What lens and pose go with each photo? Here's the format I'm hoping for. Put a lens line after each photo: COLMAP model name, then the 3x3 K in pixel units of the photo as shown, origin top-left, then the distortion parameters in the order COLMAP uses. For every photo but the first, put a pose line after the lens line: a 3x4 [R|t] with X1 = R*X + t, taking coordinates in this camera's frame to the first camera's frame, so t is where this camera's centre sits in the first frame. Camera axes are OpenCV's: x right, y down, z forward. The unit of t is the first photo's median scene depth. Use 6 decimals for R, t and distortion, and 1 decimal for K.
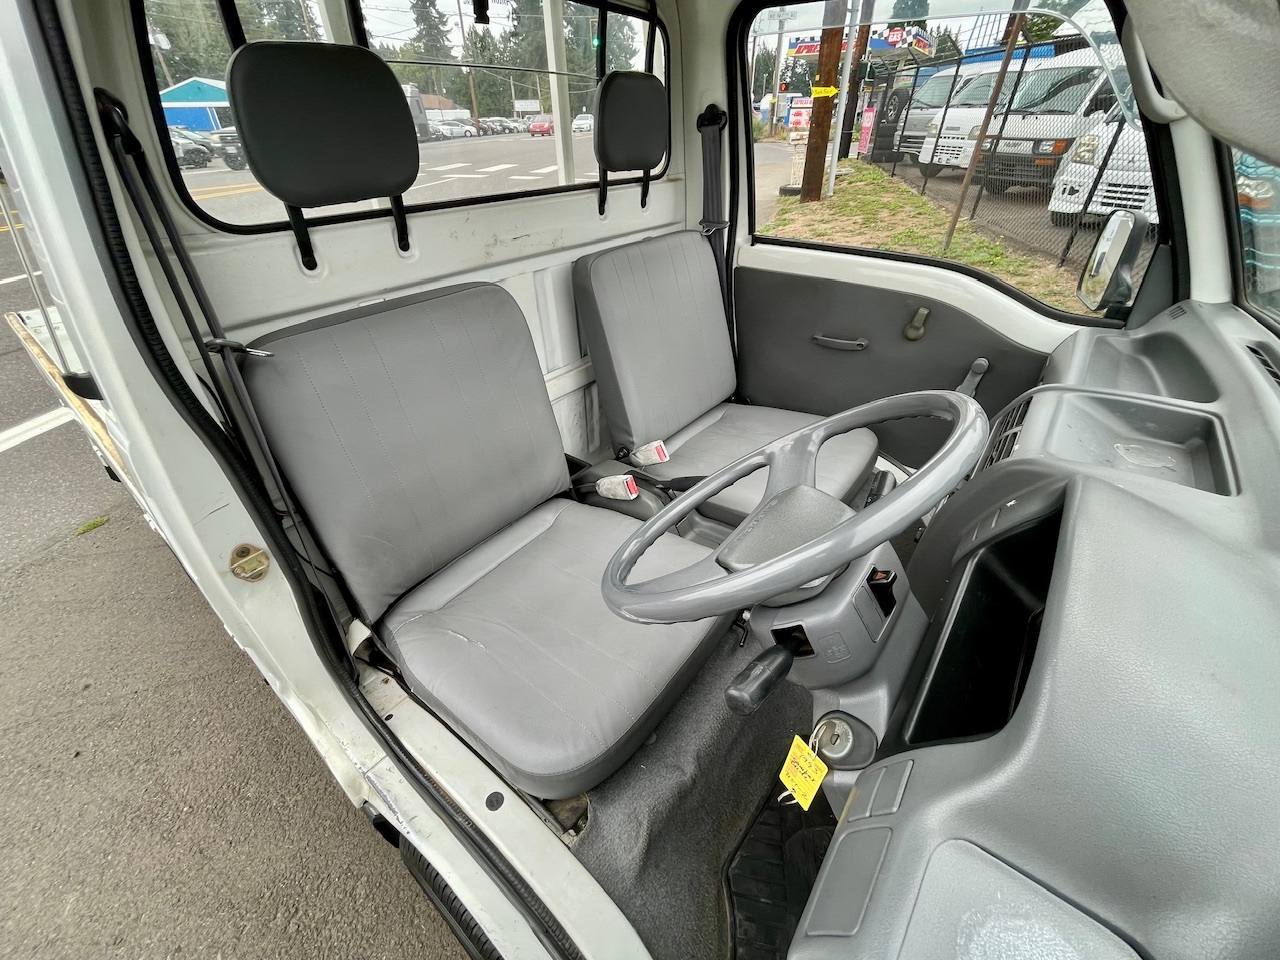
lens RADIAL K [[514.1, 0, 634.0], [0, 514.1, 472.9], [0, 0, 1]] dist [-0.001279, 0.000505]
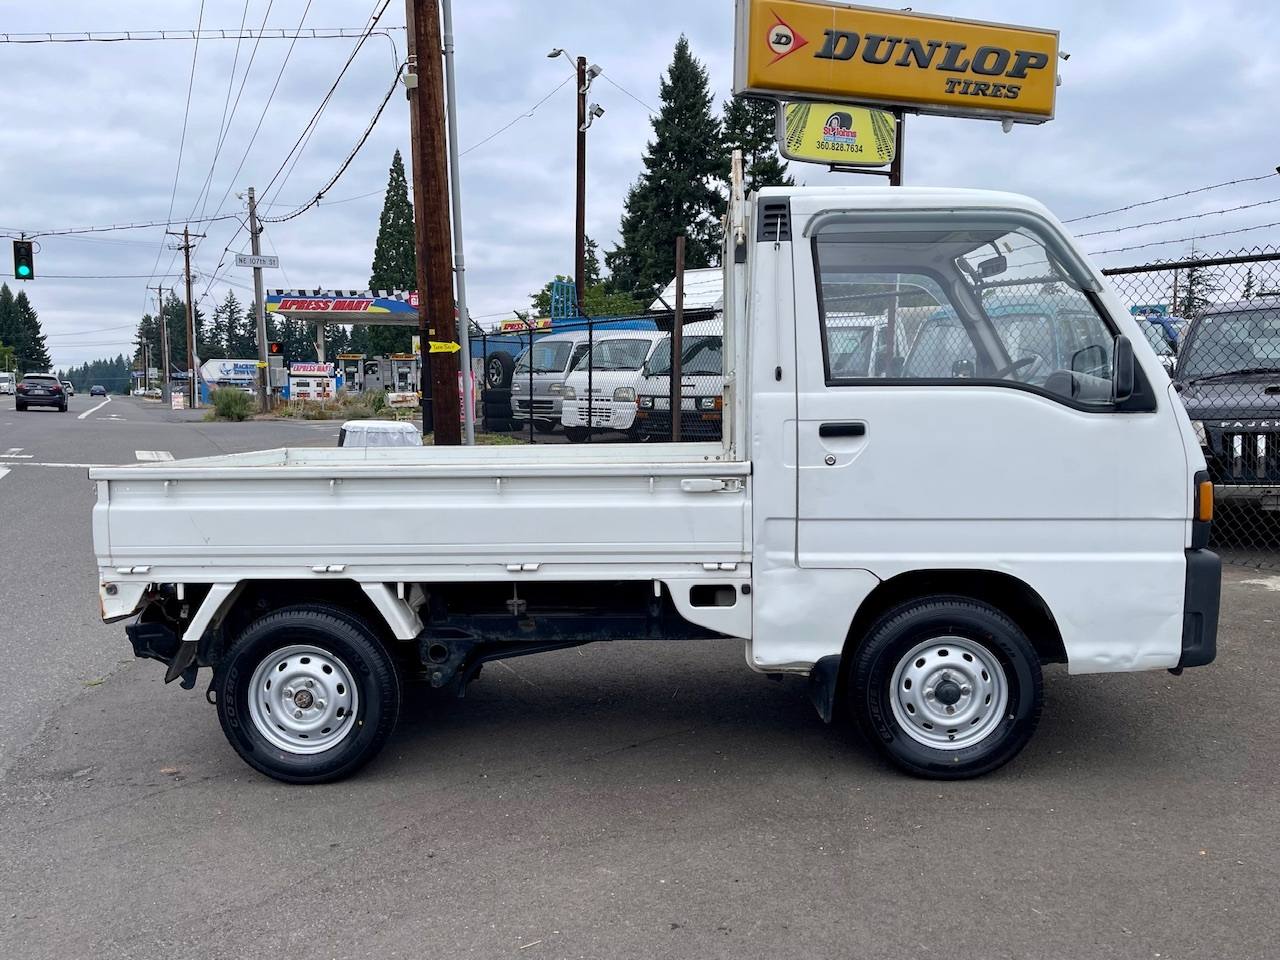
lens RADIAL K [[969.0, 0, 634.2], [0, 969.0, 484.0], [0, 0, 1]] dist [0.066650, -0.093124]
pose [[0.816634, -0.034208, 0.576141, -0.216237], [0.312679, 0.865279, -0.391822, 0.094419], [-0.485119, 0.500123, 0.717312, -0.086468]]
